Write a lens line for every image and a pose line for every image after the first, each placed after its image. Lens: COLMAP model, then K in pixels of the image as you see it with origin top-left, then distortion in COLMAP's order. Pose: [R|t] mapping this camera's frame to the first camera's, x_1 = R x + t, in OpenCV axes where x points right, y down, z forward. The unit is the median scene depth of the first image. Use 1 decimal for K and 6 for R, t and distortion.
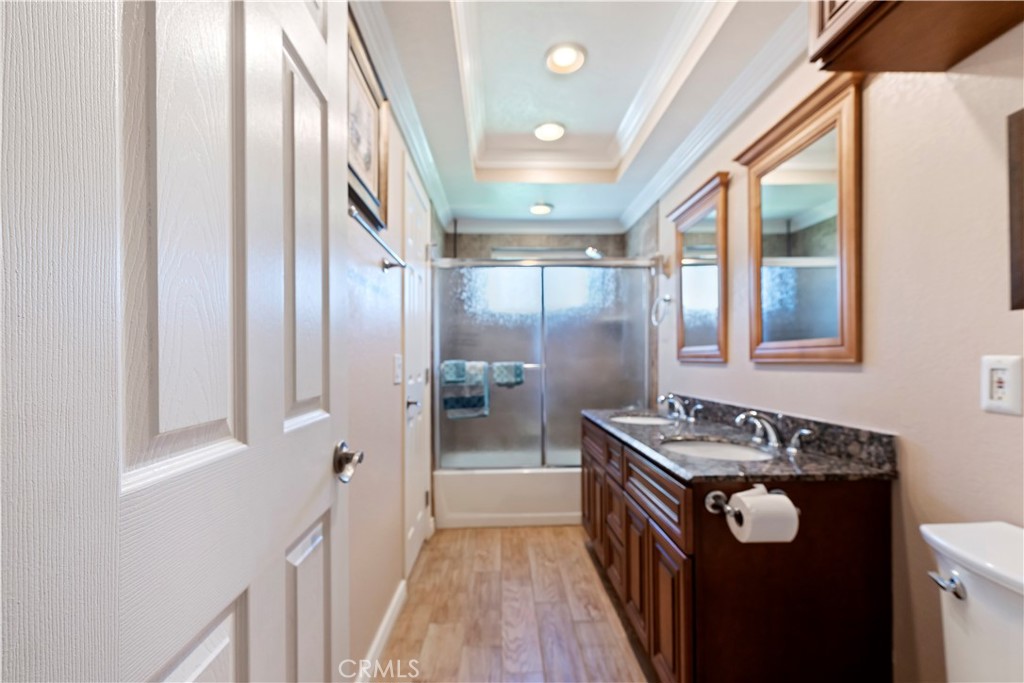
lens RADIAL K [[452.4, 0, 510.8], [0, 452.4, 358.4], [0, 0, 1]] dist [0.002867, -0.000468]
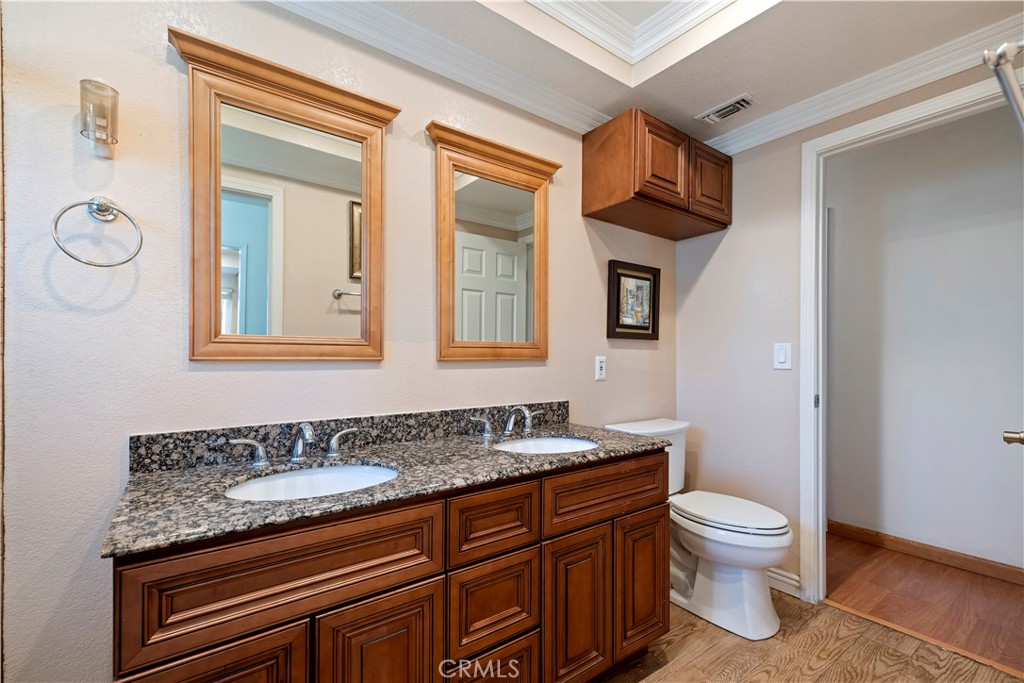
lens RADIAL K [[452.4, 0, 512.6], [0, 452.4, 359.3], [0, 0, 1]] dist [0.002867, -0.000468]
pose [[-0.572449, 0.001731, 0.819939, -0.436137], [-0.001608, 0.999993, -0.003234, 0.013921], [-0.819939, -0.003170, -0.572442, 2.035888]]
